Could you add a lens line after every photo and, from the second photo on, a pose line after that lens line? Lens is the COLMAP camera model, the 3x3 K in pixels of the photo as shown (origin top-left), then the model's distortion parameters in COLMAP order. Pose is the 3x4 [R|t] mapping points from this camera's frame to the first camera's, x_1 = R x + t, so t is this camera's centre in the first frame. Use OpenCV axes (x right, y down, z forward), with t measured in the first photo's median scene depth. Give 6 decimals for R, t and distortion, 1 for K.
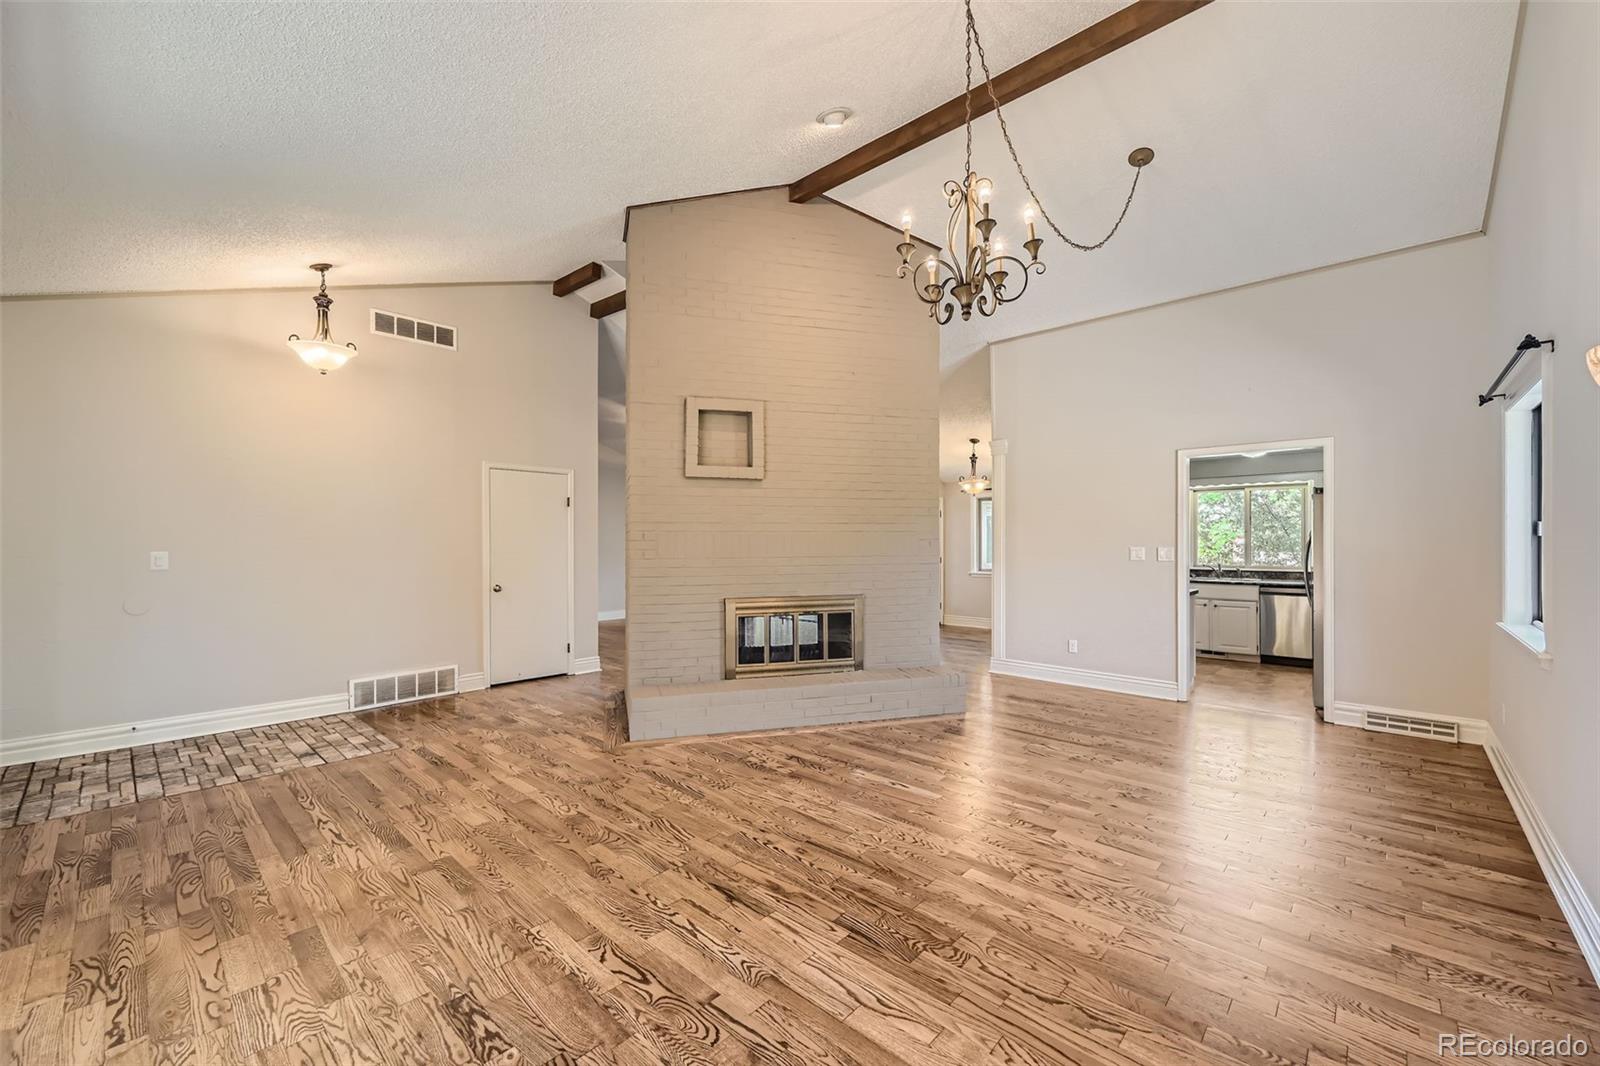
lens RADIAL K [[637.9, 0, 800.2], [0, 637.9, 549.6], [0, 0, 1]] dist [0.000041, -0.000198]
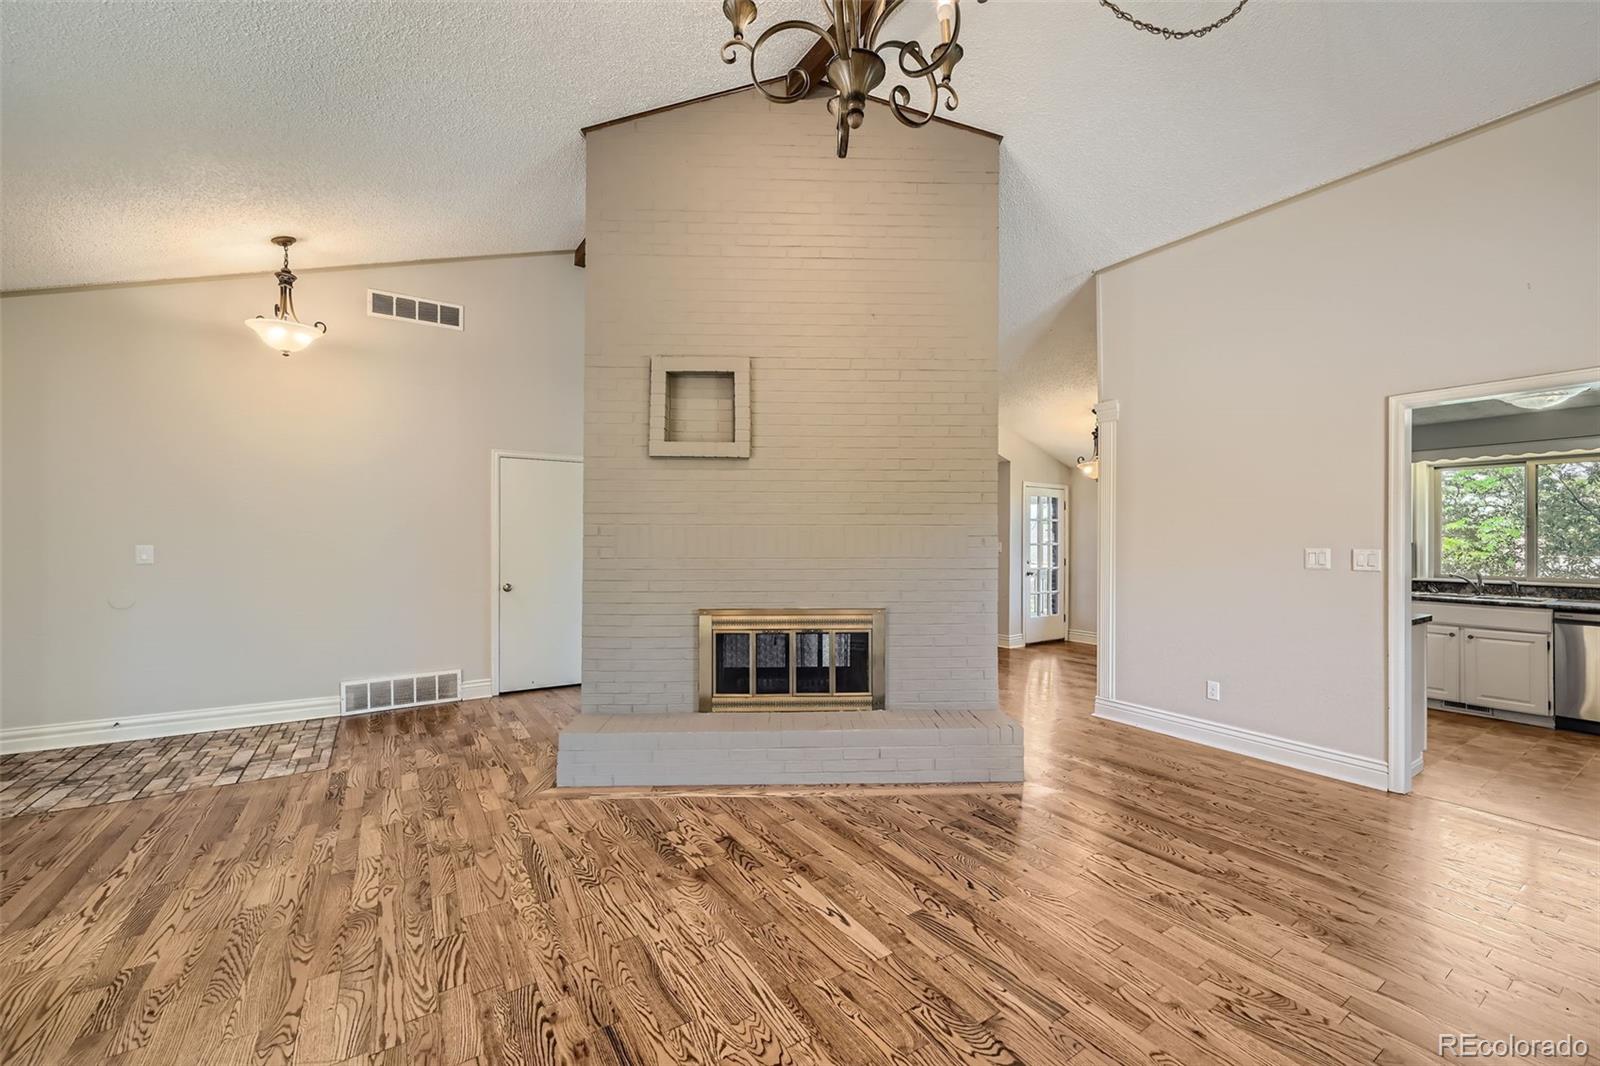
lens RADIAL K [[637.9, 0, 801.7], [0, 637.9, 542.4], [0, 0, 1]] dist [0.000041, -0.000198]
pose [[0.969559, 0.005800, -0.244791, 0.202745], [-0.007462, 0.999955, -0.005862, -0.002663], [0.244745, 0.007510, 0.969558, 0.270421]]
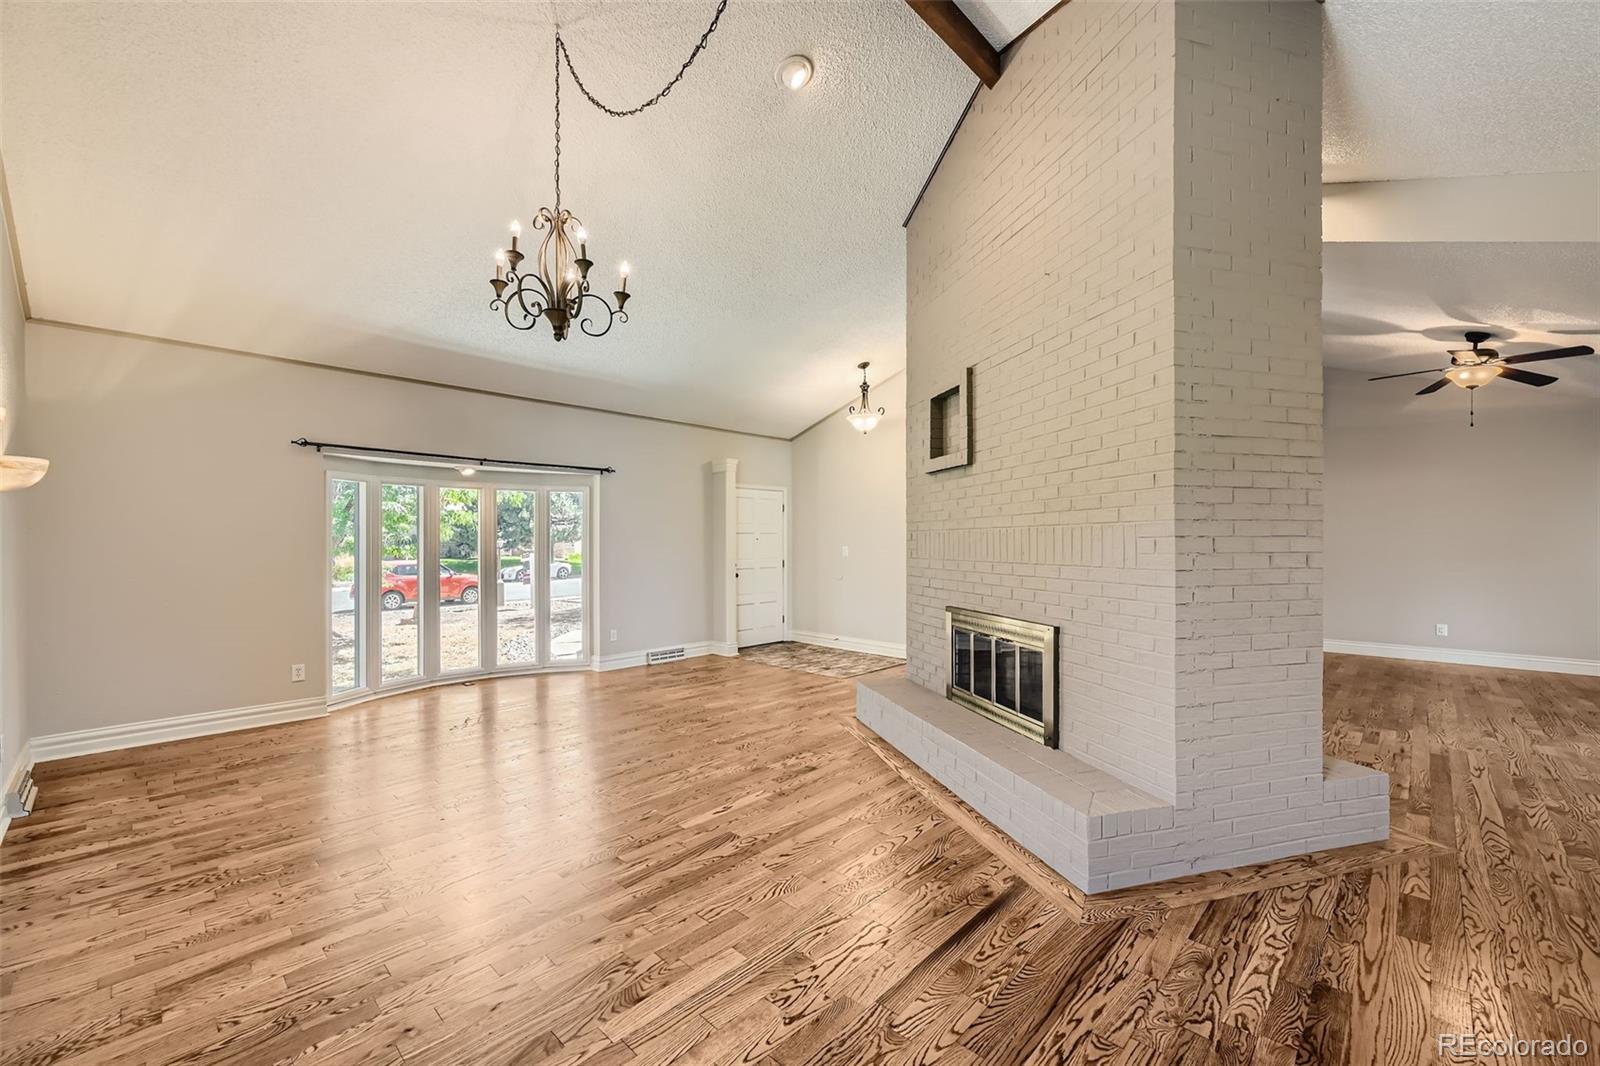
lens RADIAL K [[637.9, 0, 797.8], [0, 637.9, 549.5], [0, 0, 1]] dist [0.000041, -0.000198]
pose [[-0.021423, 0.013247, -0.999683, 0.780927], [-0.007170, 0.999884, 0.013403, -0.011459], [0.999745, 0.007455, -0.021326, 0.830019]]
